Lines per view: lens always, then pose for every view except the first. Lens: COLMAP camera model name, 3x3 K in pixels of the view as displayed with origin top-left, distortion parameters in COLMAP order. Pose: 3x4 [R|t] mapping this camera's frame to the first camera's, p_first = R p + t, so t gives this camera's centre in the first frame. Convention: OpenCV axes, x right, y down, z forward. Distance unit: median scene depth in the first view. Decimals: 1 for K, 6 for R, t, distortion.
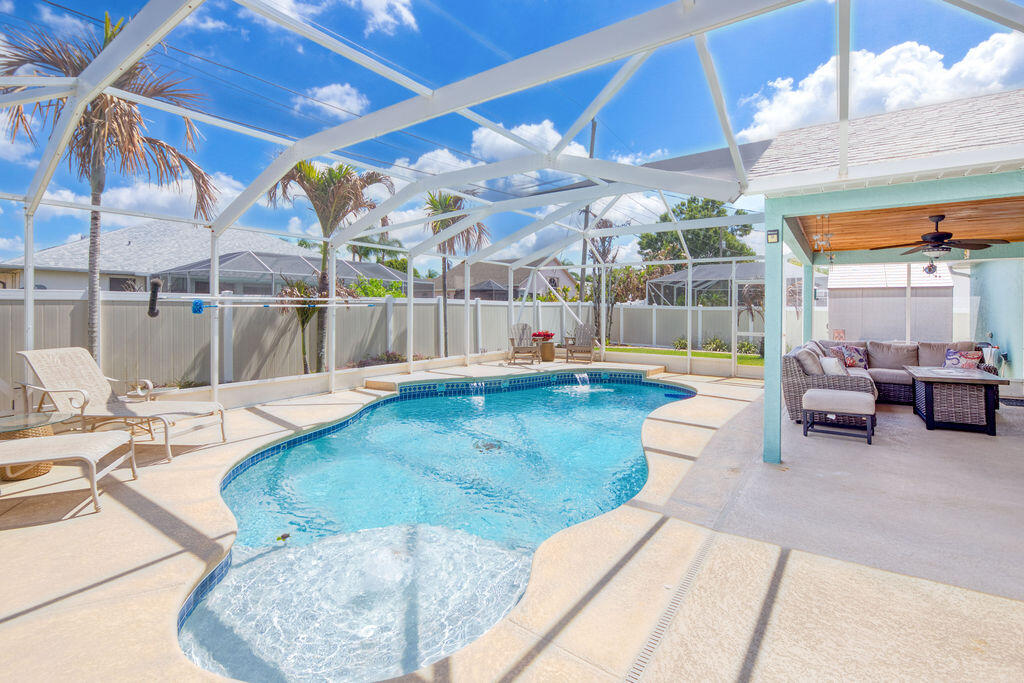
lens RADIAL K [[478.3, 0, 512.1], [0, 478.3, 307.0], [0, 0, 1]] dist [0.001165, 0.000423]
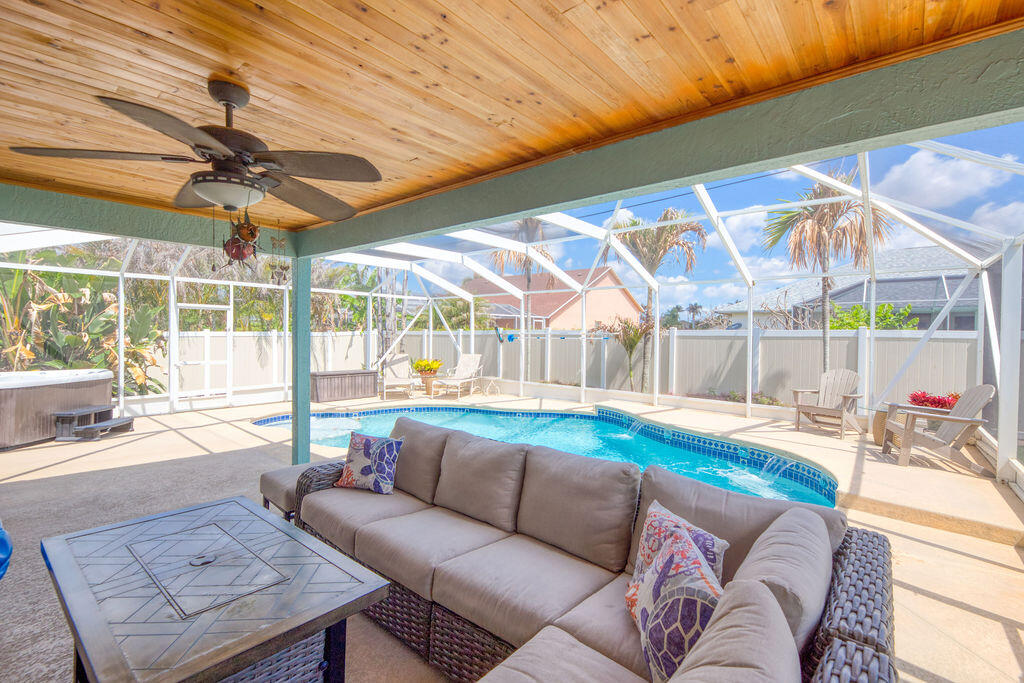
lens RADIAL K [[444.5, 0, 512.0], [0, 444.5, 341.5], [0, 0, 1]] dist [0.000448, 0.000123]
pose [[-0.094096, 0.013016, -0.995478, 0.689474], [-0.008096, 0.999871, 0.013839, -0.006536], [0.995530, 0.009361, -0.093978, 0.723112]]
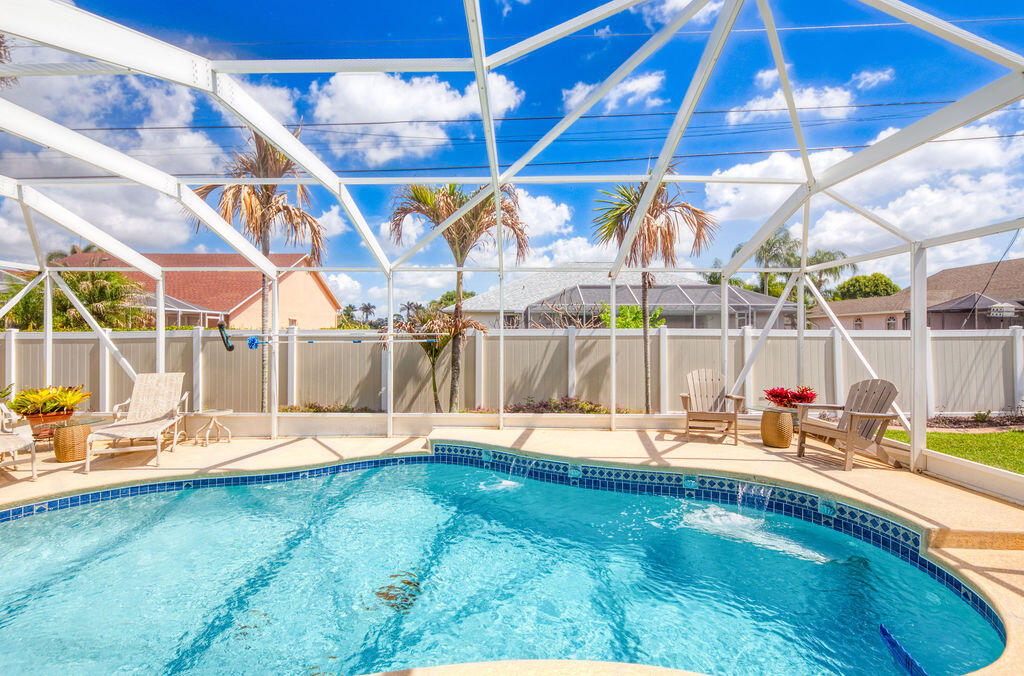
lens RADIAL K [[465.8, 0, 512.0], [0, 465.8, 338.0], [0, 0, 1]] dist [-0.003041, -0.000882]
pose [[0.561161, 0.000541, -0.827706, 0.380128], [0.003411, 0.999990, 0.002966, -0.007938], [0.827699, -0.004487, 0.561154, 0.548076]]
